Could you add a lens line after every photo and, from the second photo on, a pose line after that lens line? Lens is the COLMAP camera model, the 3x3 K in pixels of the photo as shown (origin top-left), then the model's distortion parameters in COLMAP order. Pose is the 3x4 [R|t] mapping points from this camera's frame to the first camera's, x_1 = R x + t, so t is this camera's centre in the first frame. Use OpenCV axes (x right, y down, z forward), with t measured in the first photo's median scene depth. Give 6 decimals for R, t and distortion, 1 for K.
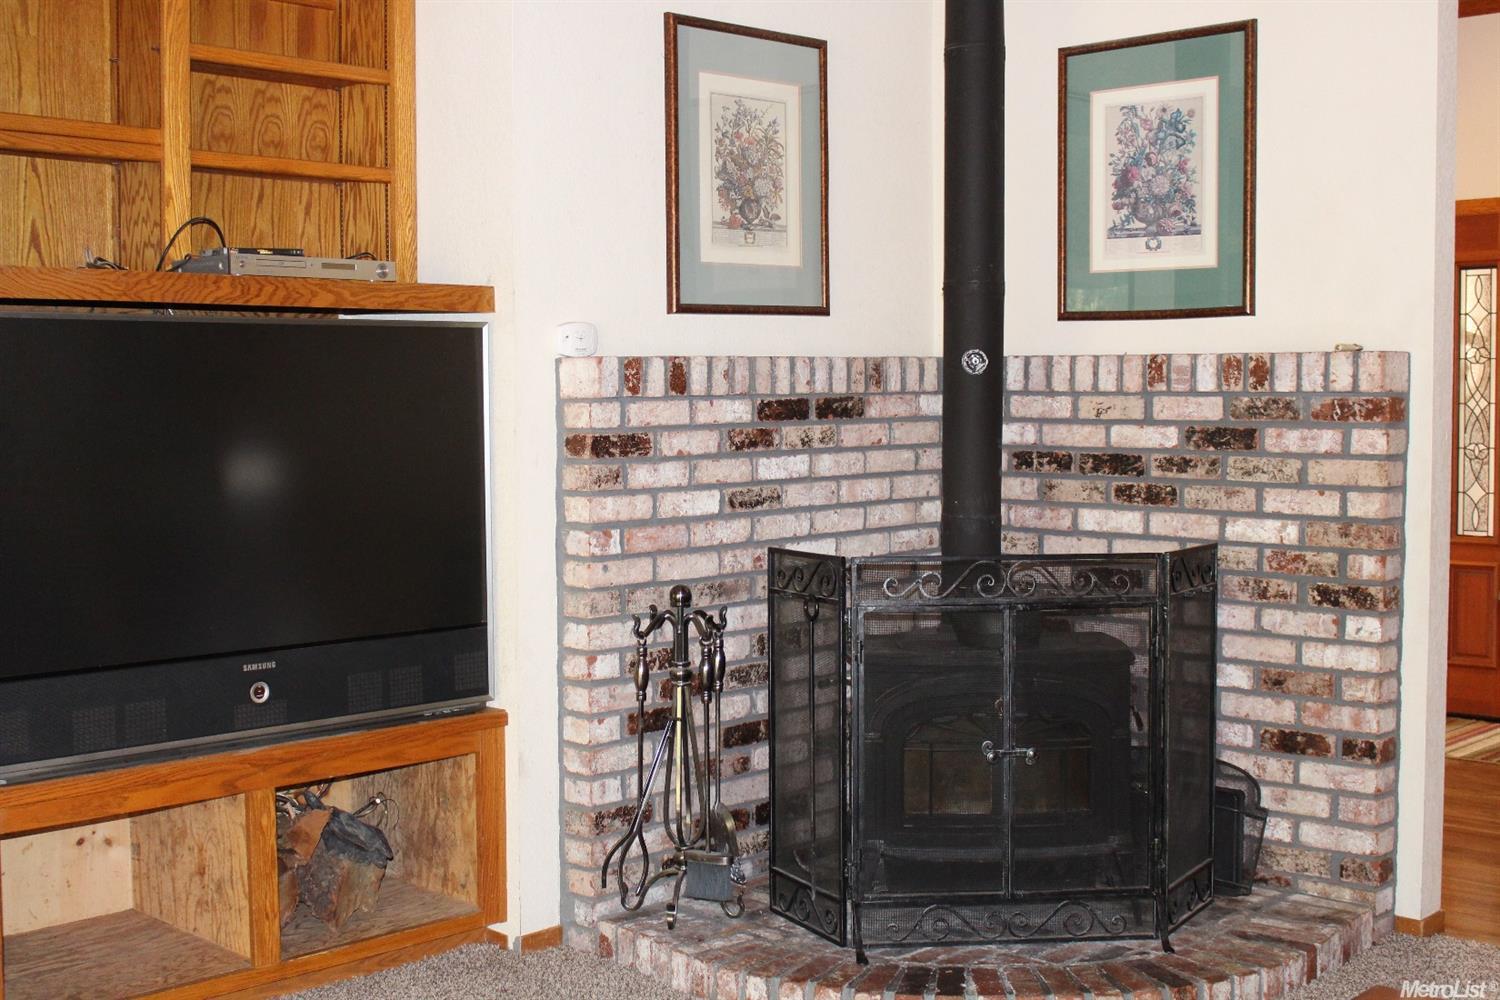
lens RADIAL K [[1882.2, 0, 750.8], [0, 1882.2, 503.6], [0, 0, 1]] dist [-0.024311, 0.000000]
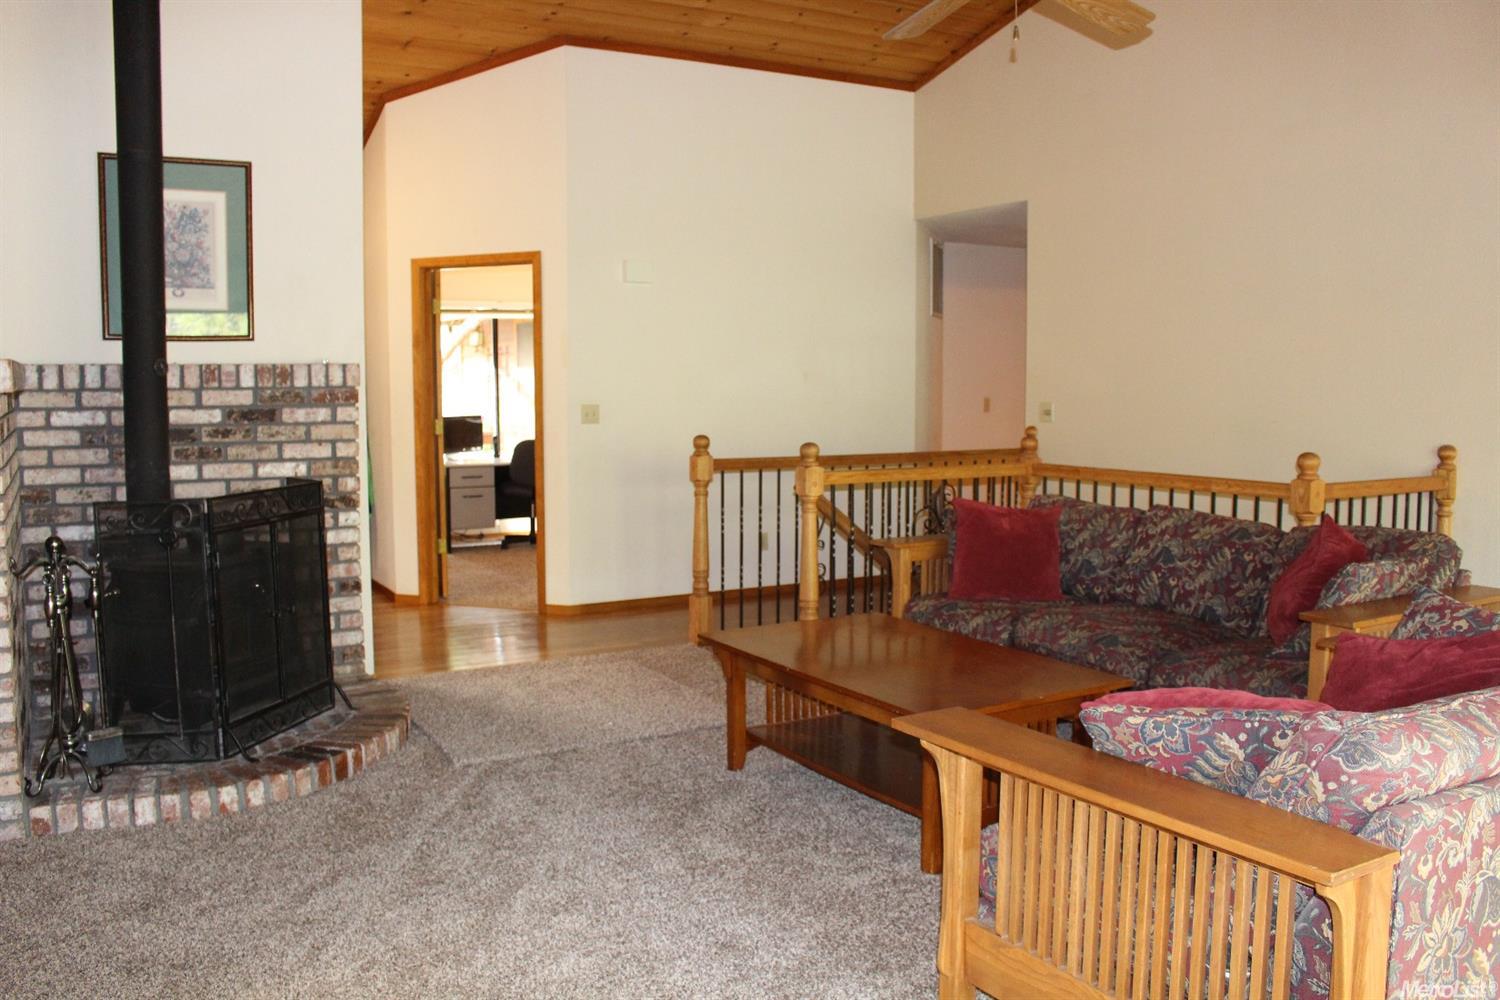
lens RADIAL K [[1259.5, 0, 750.6], [0, 1259.5, 497.8], [0, 0, 1]] dist [-0.138369, 0.097296]
pose [[0.295816, -0.089849, 0.951010, -0.654015], [0.058647, 0.995397, 0.075801, -0.019547], [-0.953443, 0.033350, 0.299723, 0.266375]]
